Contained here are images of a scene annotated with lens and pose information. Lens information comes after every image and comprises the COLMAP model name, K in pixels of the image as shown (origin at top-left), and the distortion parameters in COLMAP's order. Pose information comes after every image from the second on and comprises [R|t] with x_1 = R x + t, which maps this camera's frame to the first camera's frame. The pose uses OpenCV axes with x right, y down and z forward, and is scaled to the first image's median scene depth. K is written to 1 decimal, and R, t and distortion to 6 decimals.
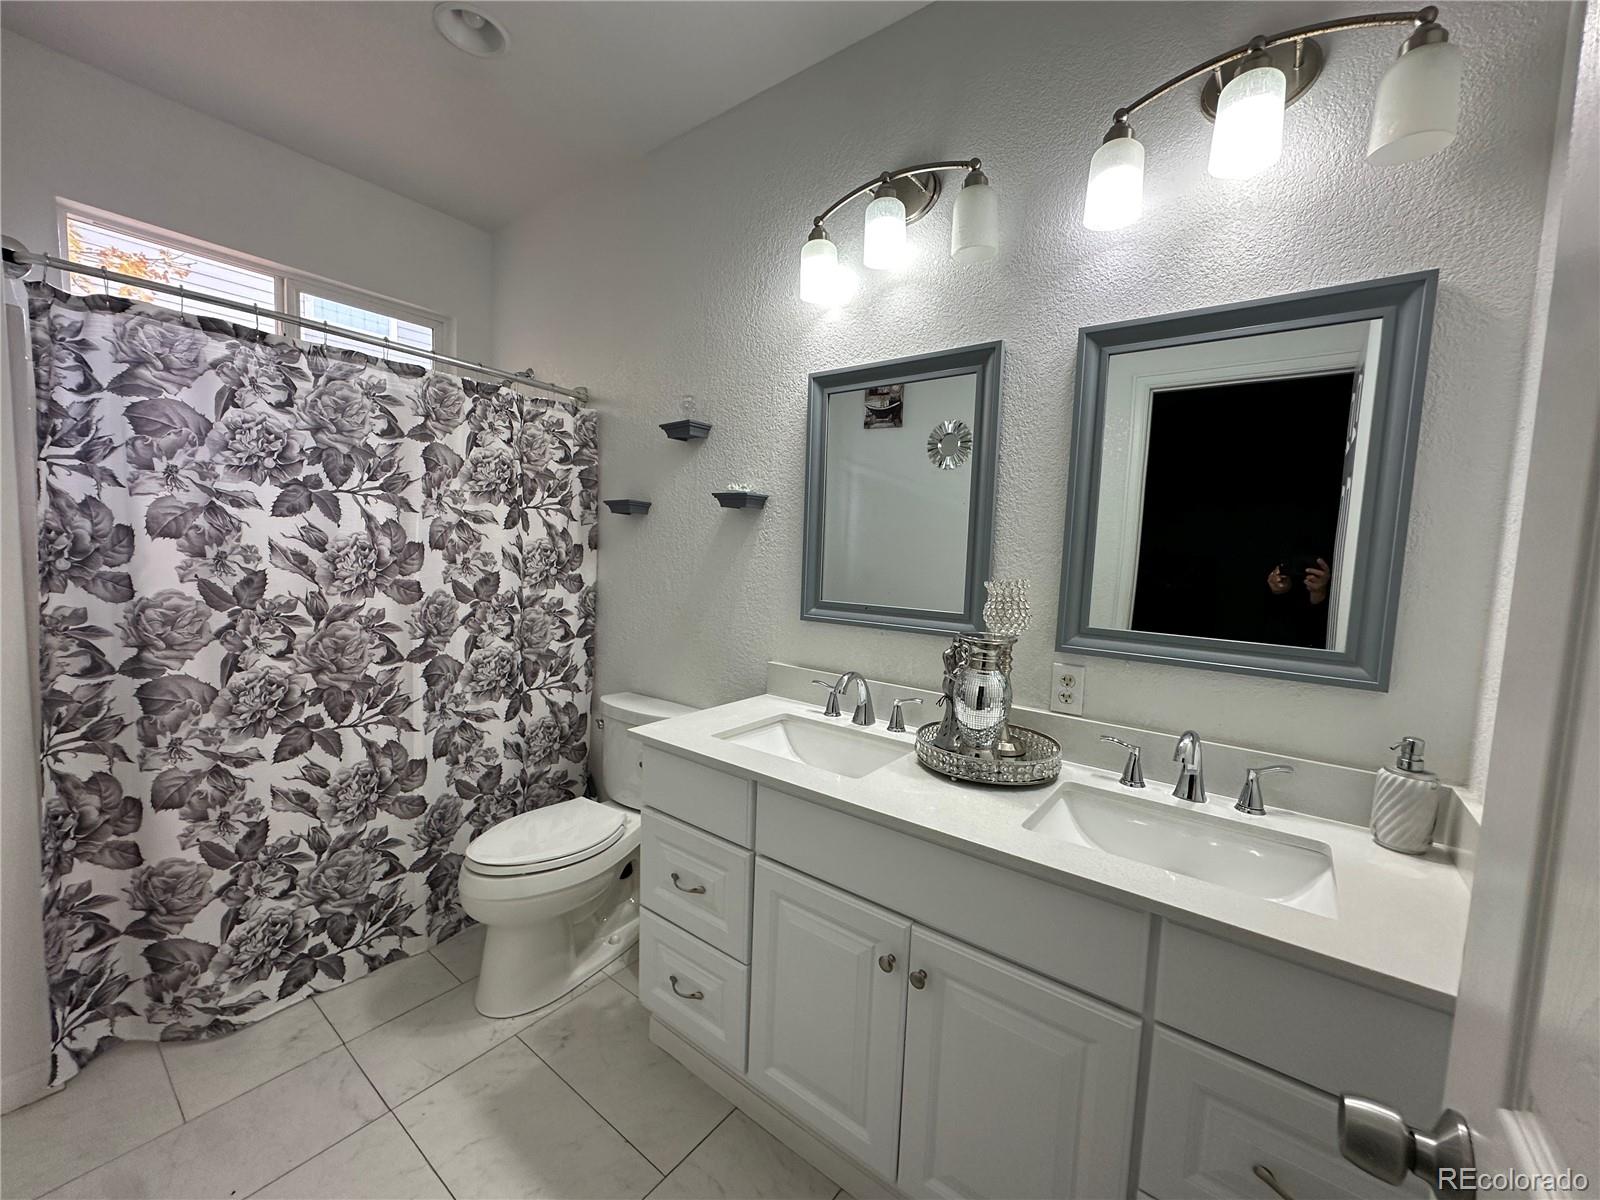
lens RADIAL K [[636.7, 0, 797.1], [0, 636.7, 600.5], [0, 0, 1]] dist [-0.004216, 0.000802]
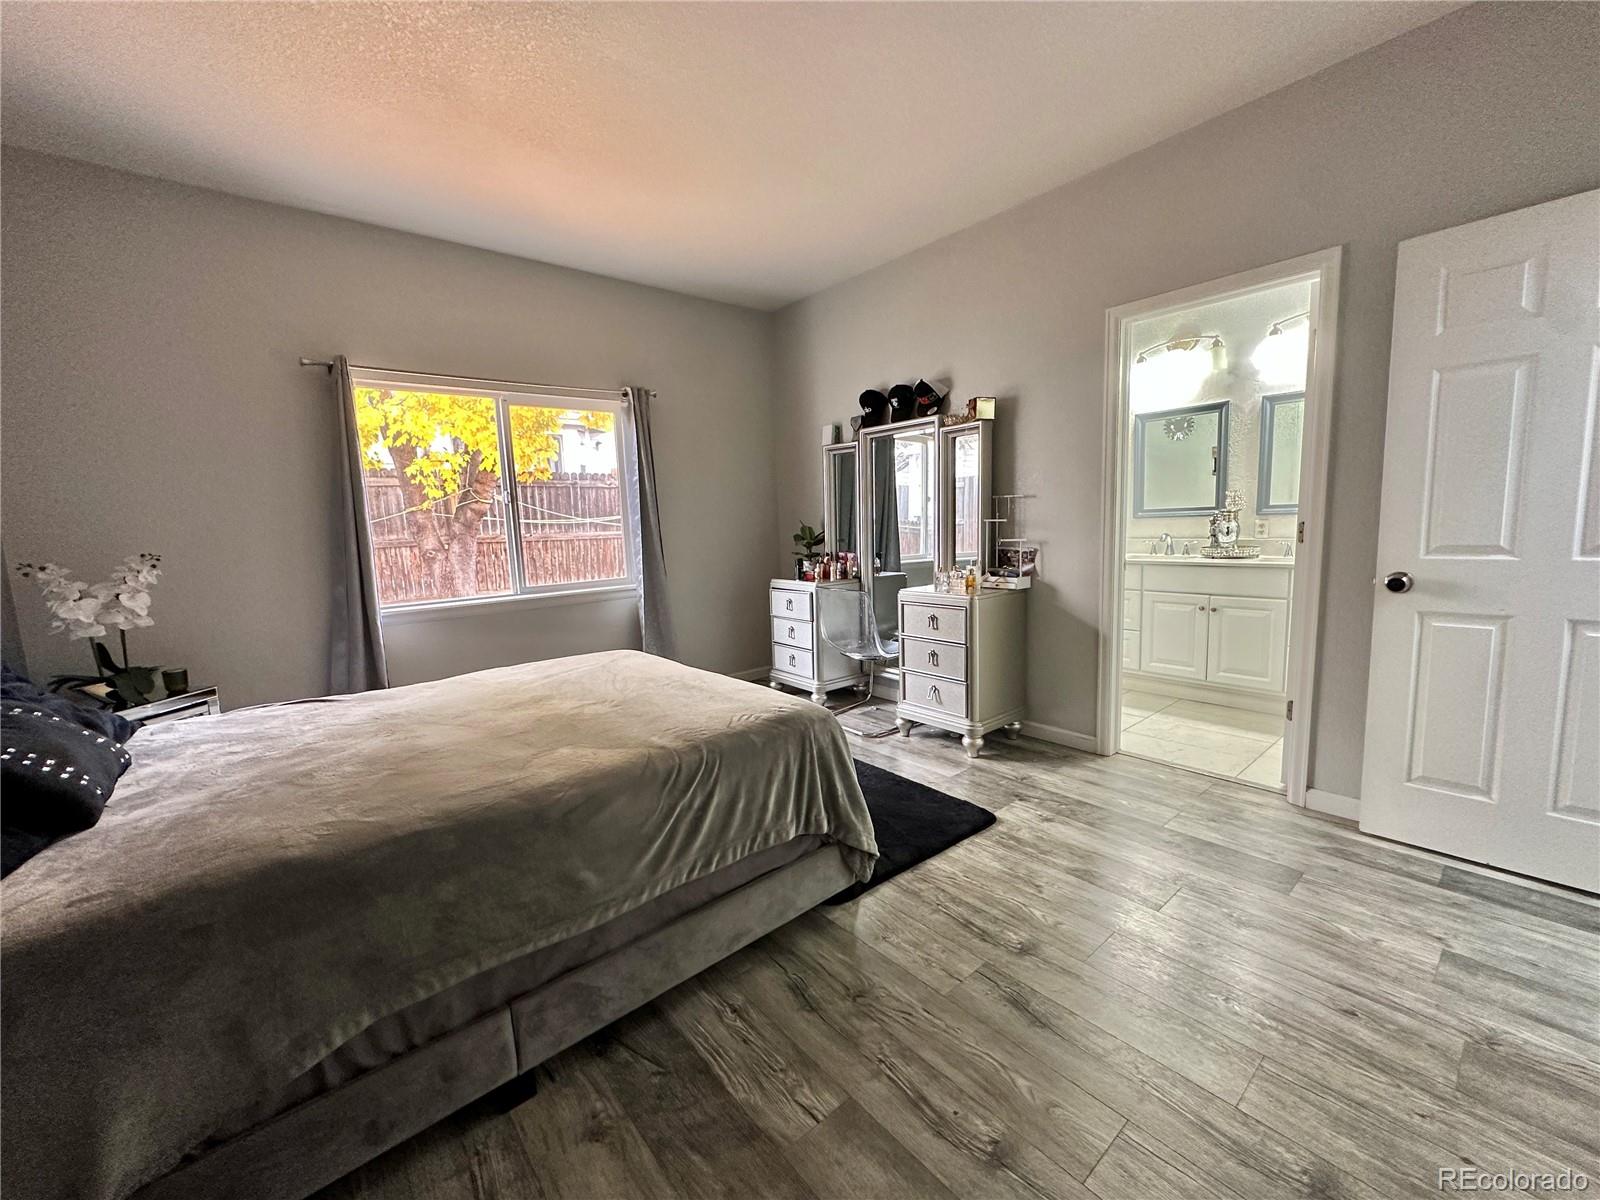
lens RADIAL K [[636.7, 0, 797.1], [0, 636.7, 600.5], [0, 0, 1]] dist [-0.004216, 0.000802]
pose [[0.973407, -0.046898, -0.224233, -0.896228], [0.053399, 0.998308, 0.023011, 0.274592], [0.222774, -0.034373, 0.974264, -2.057626]]
